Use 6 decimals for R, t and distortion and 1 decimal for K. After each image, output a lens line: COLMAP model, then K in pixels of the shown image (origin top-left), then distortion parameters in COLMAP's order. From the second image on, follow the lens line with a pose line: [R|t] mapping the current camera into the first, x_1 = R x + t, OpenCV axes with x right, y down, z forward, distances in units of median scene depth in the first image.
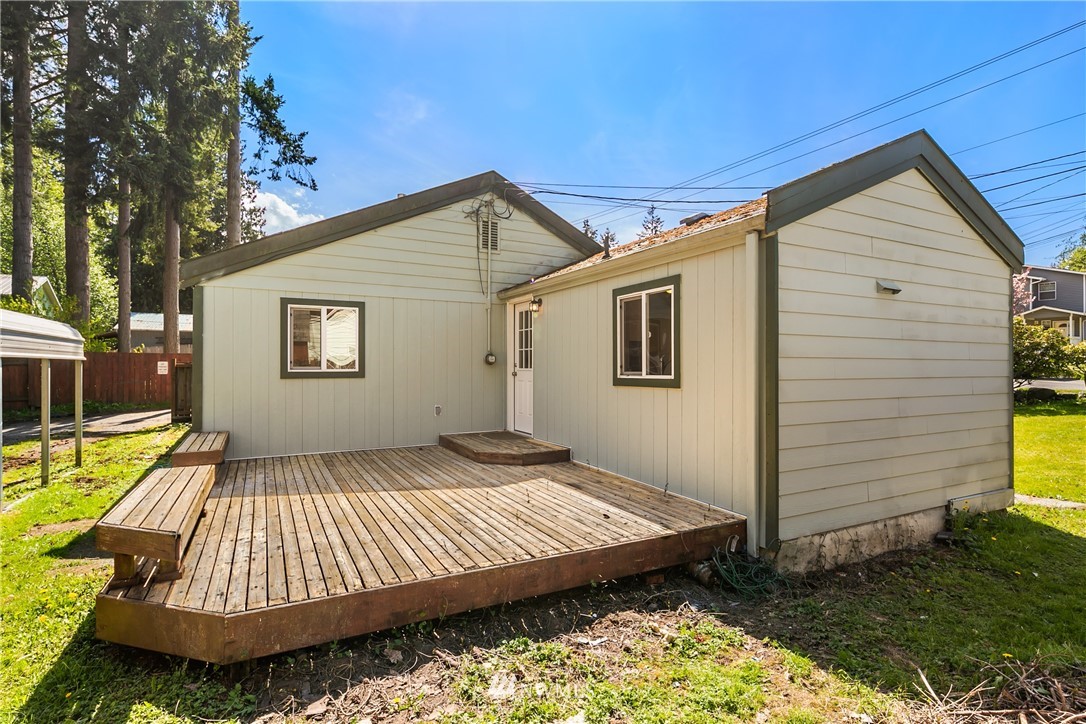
lens RADIAL K [[518.3, 0, 559.9], [0, 518.3, 363.9], [0, 0, 1]] dist [-0.000495, -0.000288]
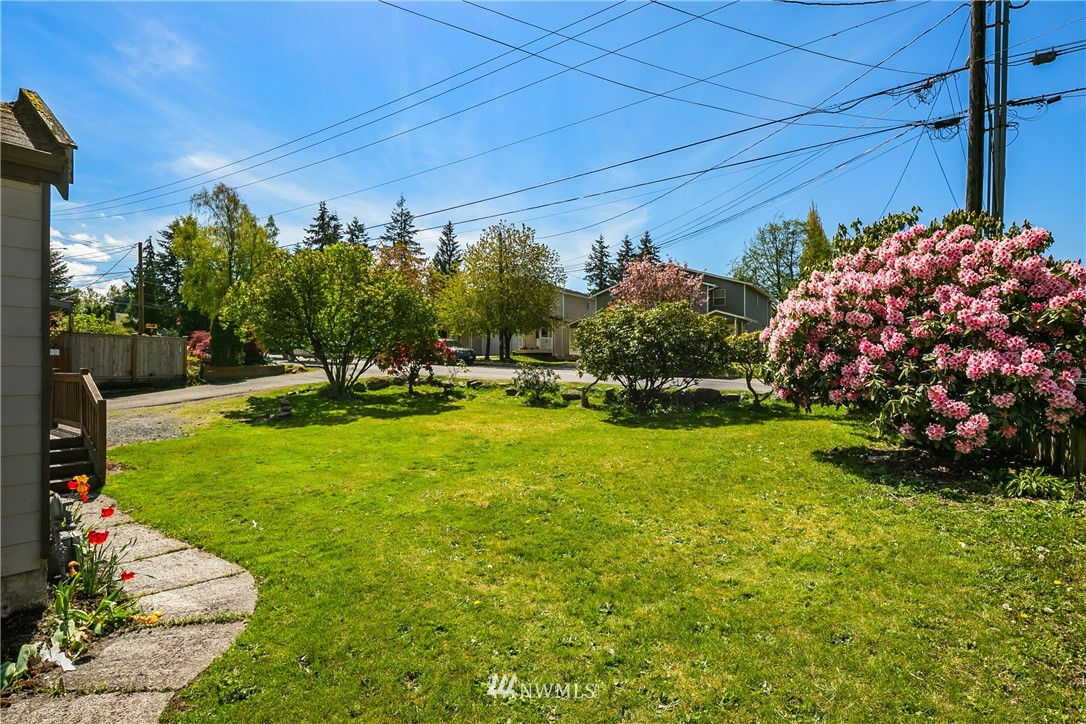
lens RADIAL K [[529.8, 0, 543.0], [0, 529.8, 362.0], [0, 0, 1]] dist [-0.000683, -0.000254]
pose [[0.909421, 0.002770, 0.415868, 0.702448], [0.000259, 0.999974, -0.007227, 0.020766], [-0.415878, 0.006680, 0.909396, 0.703074]]
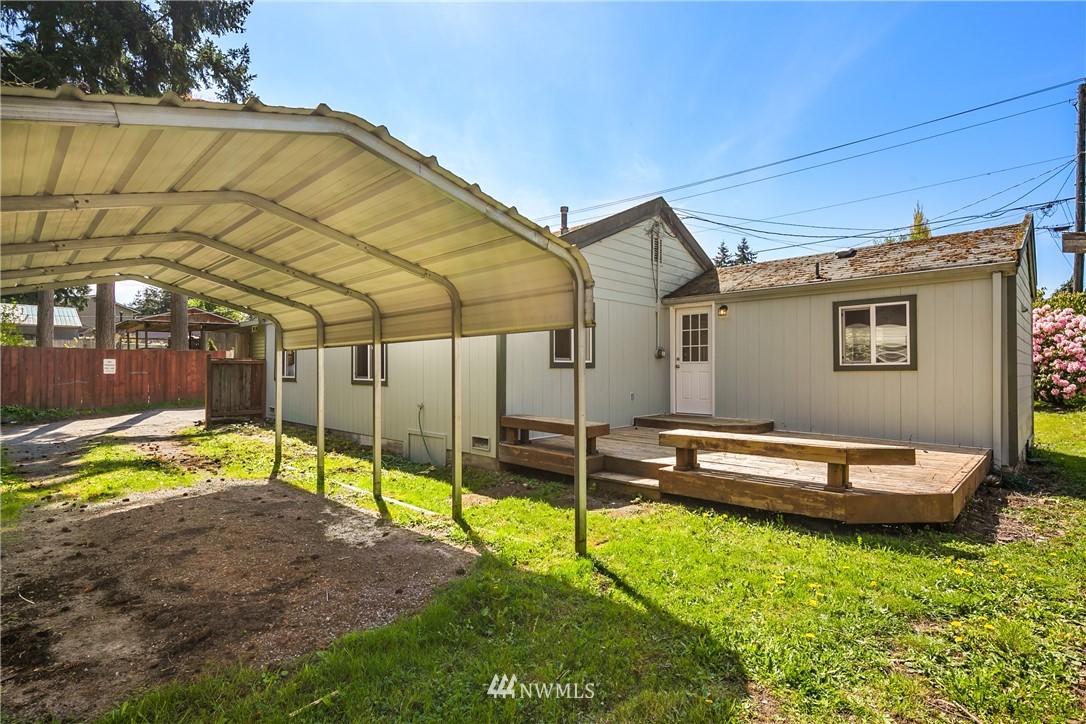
lens RADIAL K [[518.3, 0, 559.9], [0, 518.3, 363.9], [0, 0, 1]] dist [-0.000495, -0.000288]
pose [[0.953481, 0.002535, 0.301443, -0.706900], [-0.000027, 0.999965, -0.008323, 0.023777], [-0.301454, 0.007928, 0.953448, -0.067613]]
